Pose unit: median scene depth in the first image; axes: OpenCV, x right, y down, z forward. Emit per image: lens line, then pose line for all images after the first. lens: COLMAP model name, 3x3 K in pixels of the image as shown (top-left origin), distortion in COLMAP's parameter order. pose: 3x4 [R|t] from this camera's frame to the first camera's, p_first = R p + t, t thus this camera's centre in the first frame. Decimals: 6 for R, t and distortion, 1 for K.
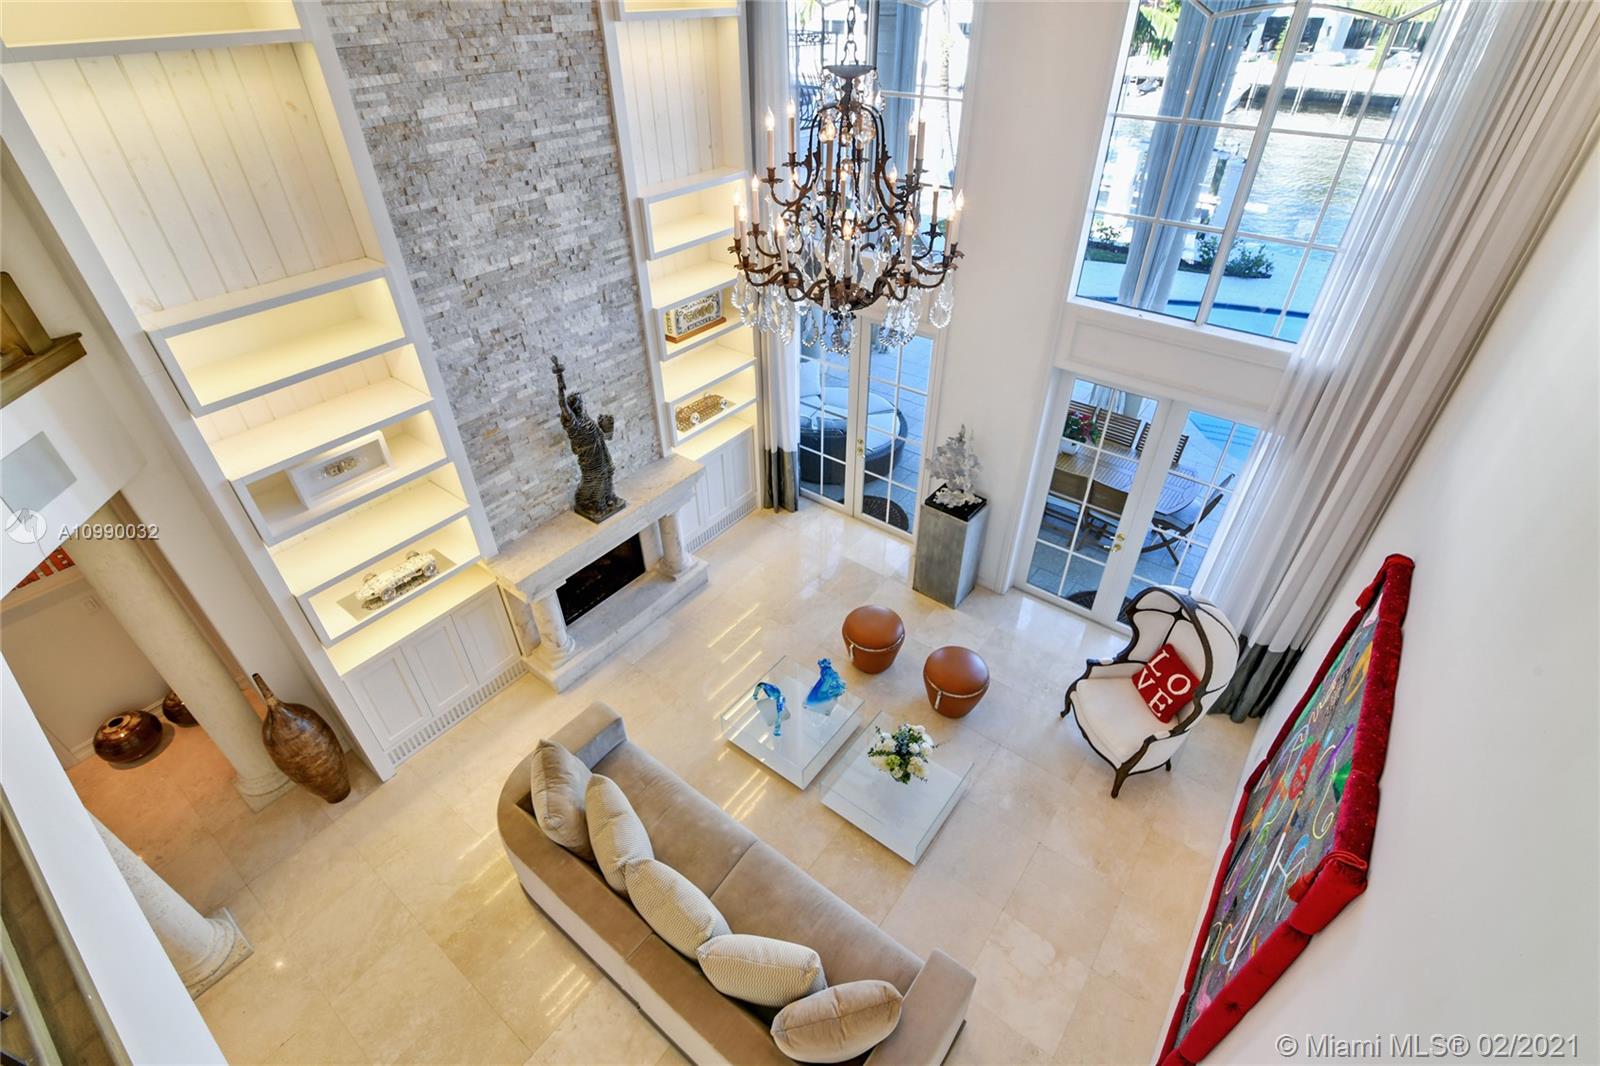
lens RADIAL K [[733.7, 0, 804.7], [0, 733.7, 527.5], [0, 0, 1]] dist [-0.014514, -0.000776]
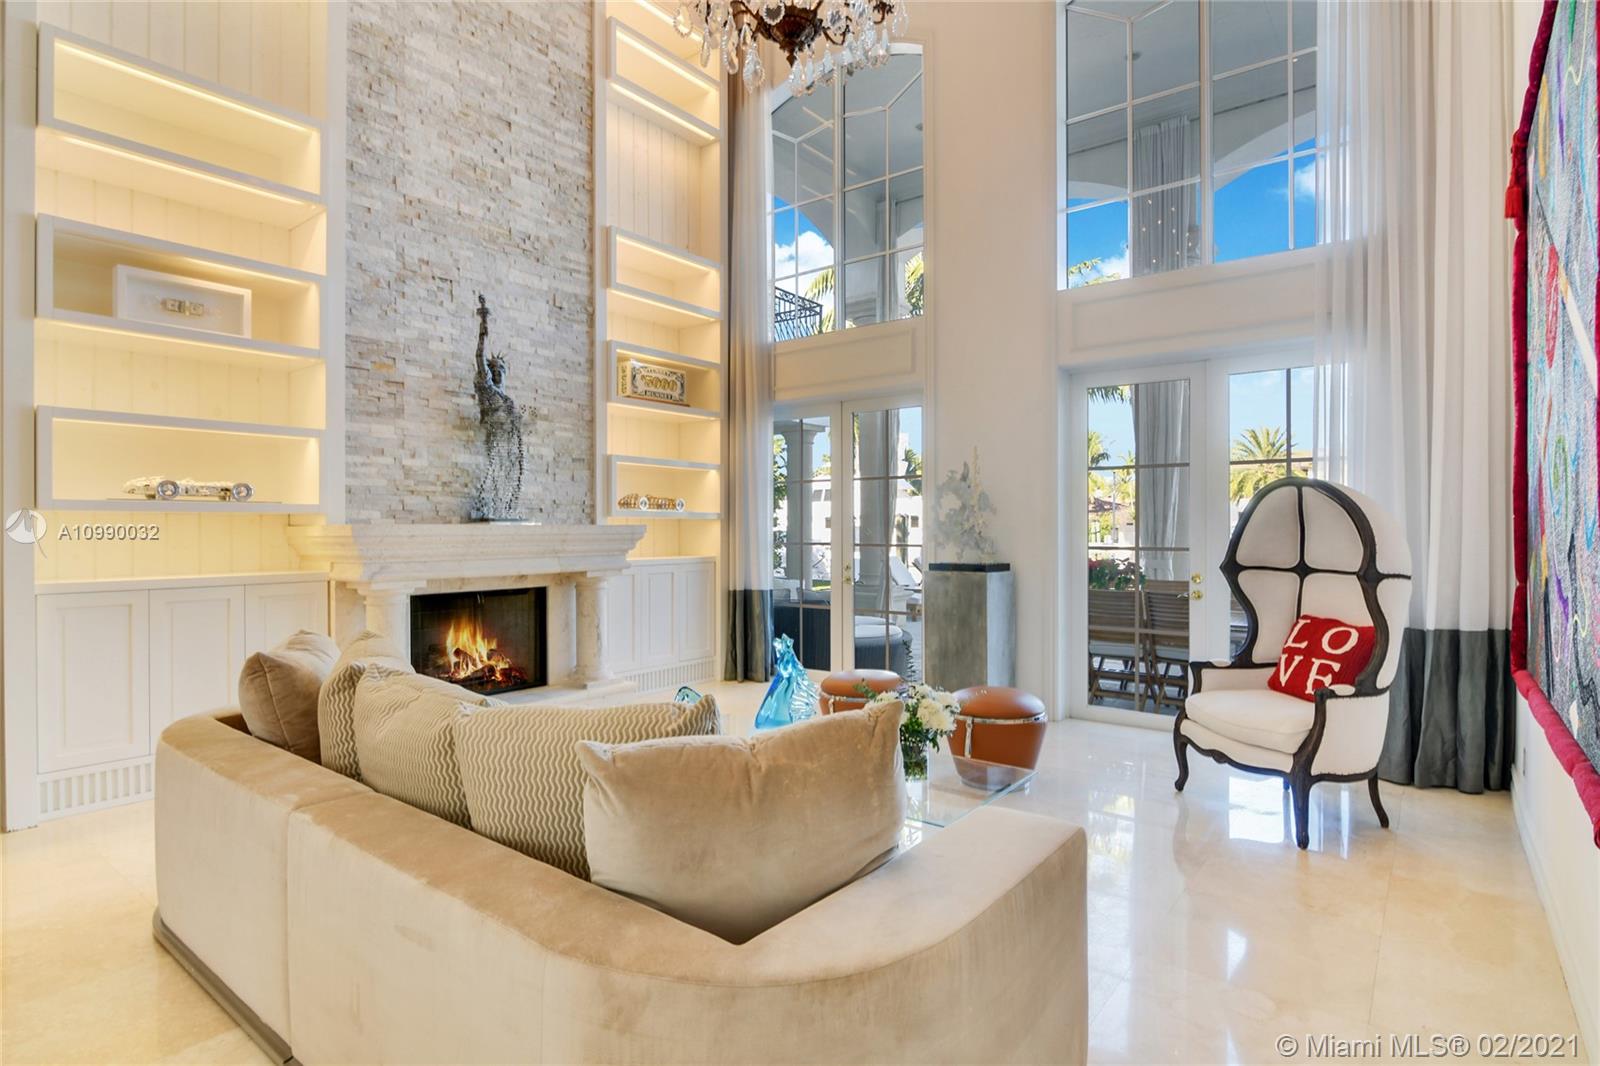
lens RADIAL K [[823.5, 0, 805.4], [0, 823.5, 528.3], [0, 0, 1]] dist [-0.014305, 0.001926]
pose [[0.999953, 0.001565, -0.009609, 0.053901], [-0.007053, 0.796815, -0.604182, 0.550578], [0.006711, 0.604221, 0.796789, 0.360849]]
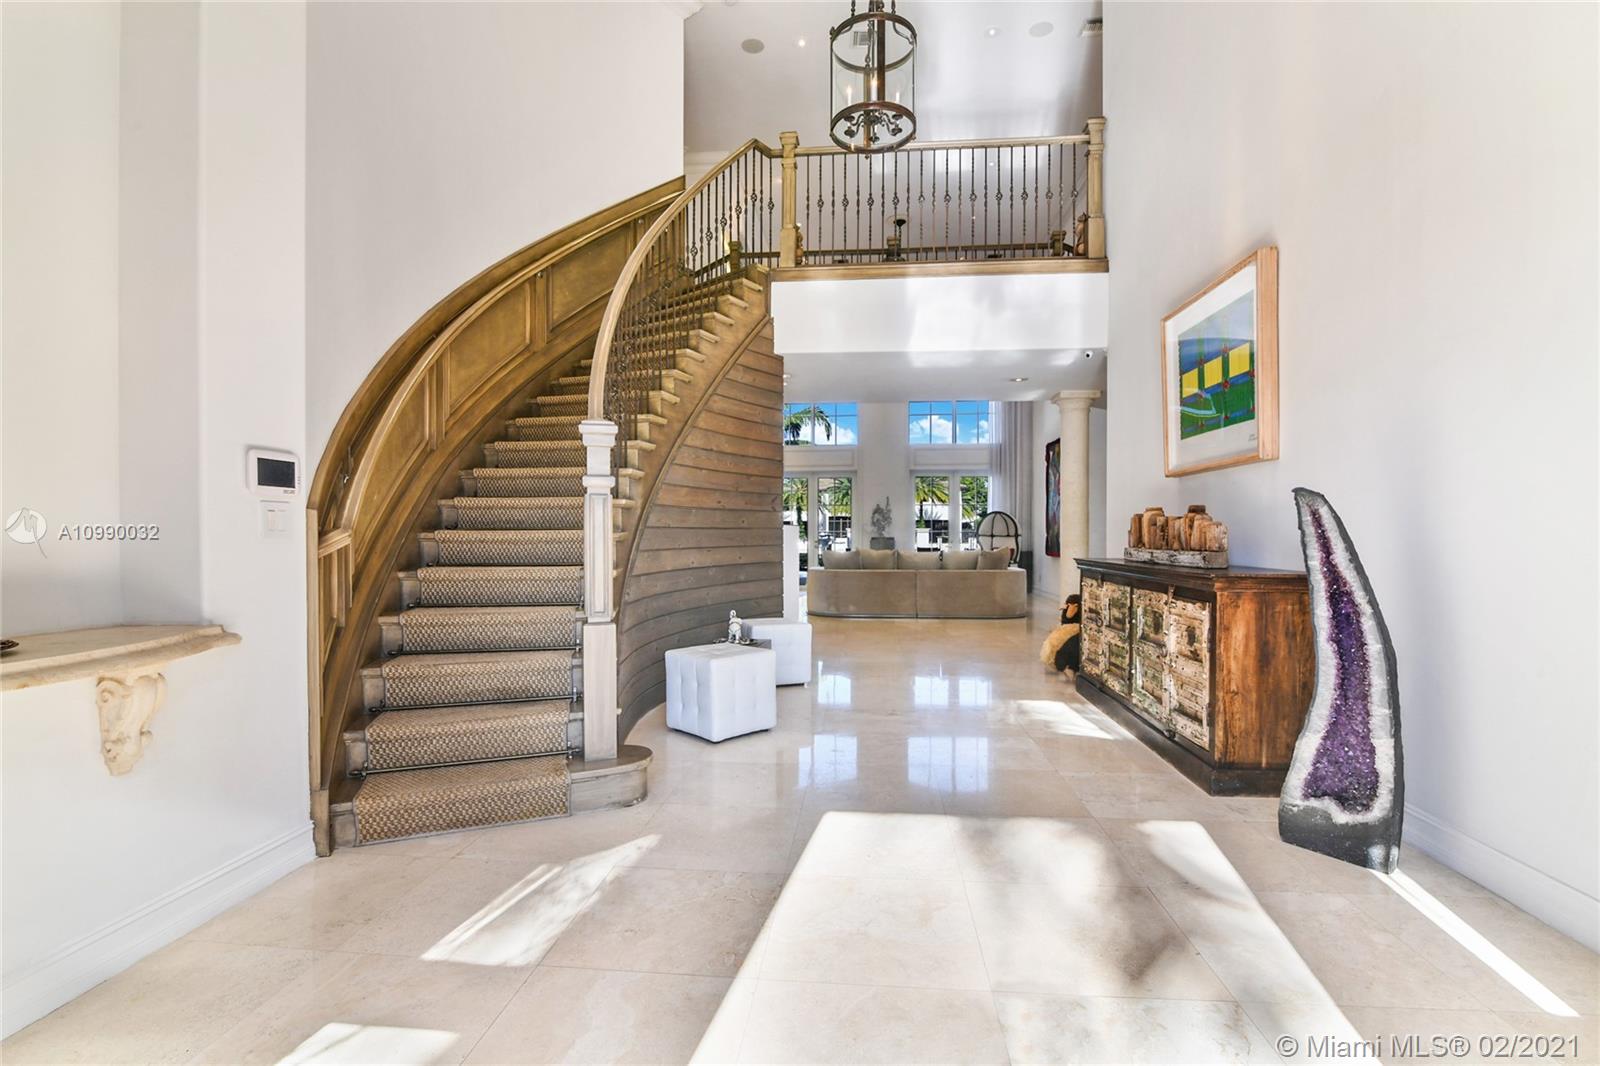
lens RADIAL K [[733.7, 0, 804.7], [0, 733.7, 527.5], [0, 0, 1]] dist [-0.014514, -0.000776]
pose [[0.846905, 0.007464, 0.531691, -1.382752], [0.319140, 0.792653, -0.519471, 1.202757], [-0.425324, 0.609627, 0.668920, -0.440637]]
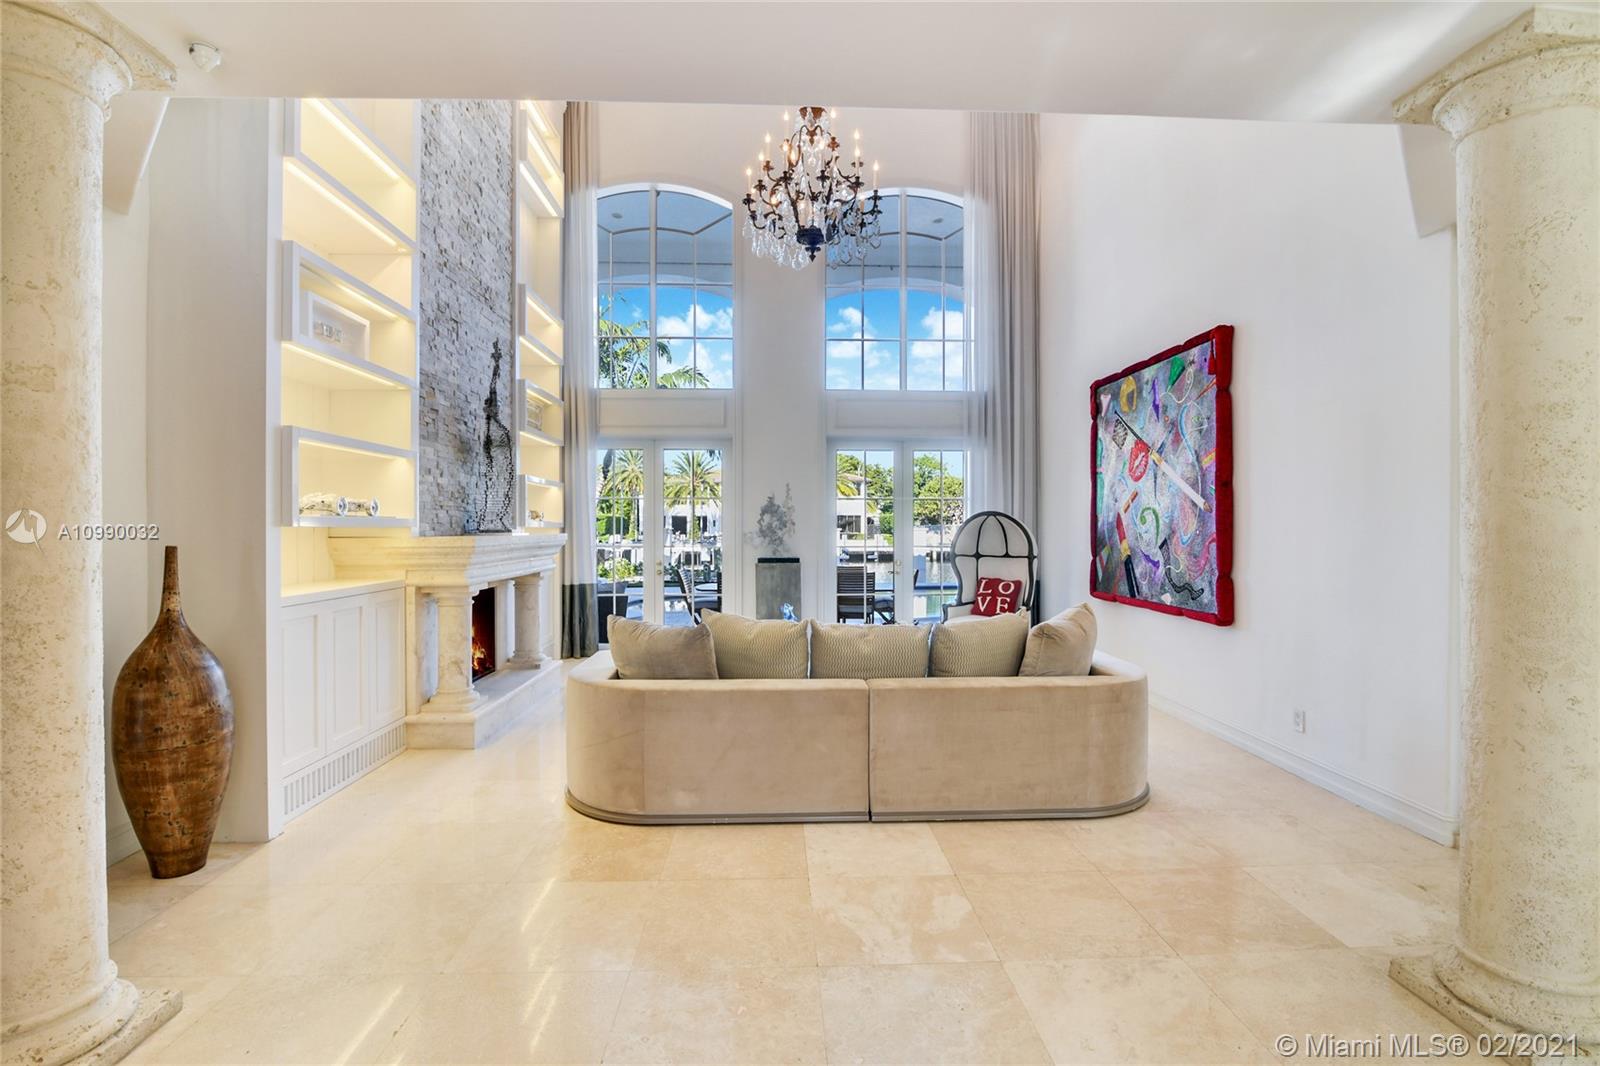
lens RADIAL K [[733.7, 0, 804.7], [0, 733.7, 527.5], [0, 0, 1]] dist [-0.014514, -0.000776]
pose [[0.768203, 0.002262, 0.640202, -0.632501], [0.385385, 0.796880, -0.465253, 0.596815], [-0.511217, 0.604133, 0.611294, 0.277956]]
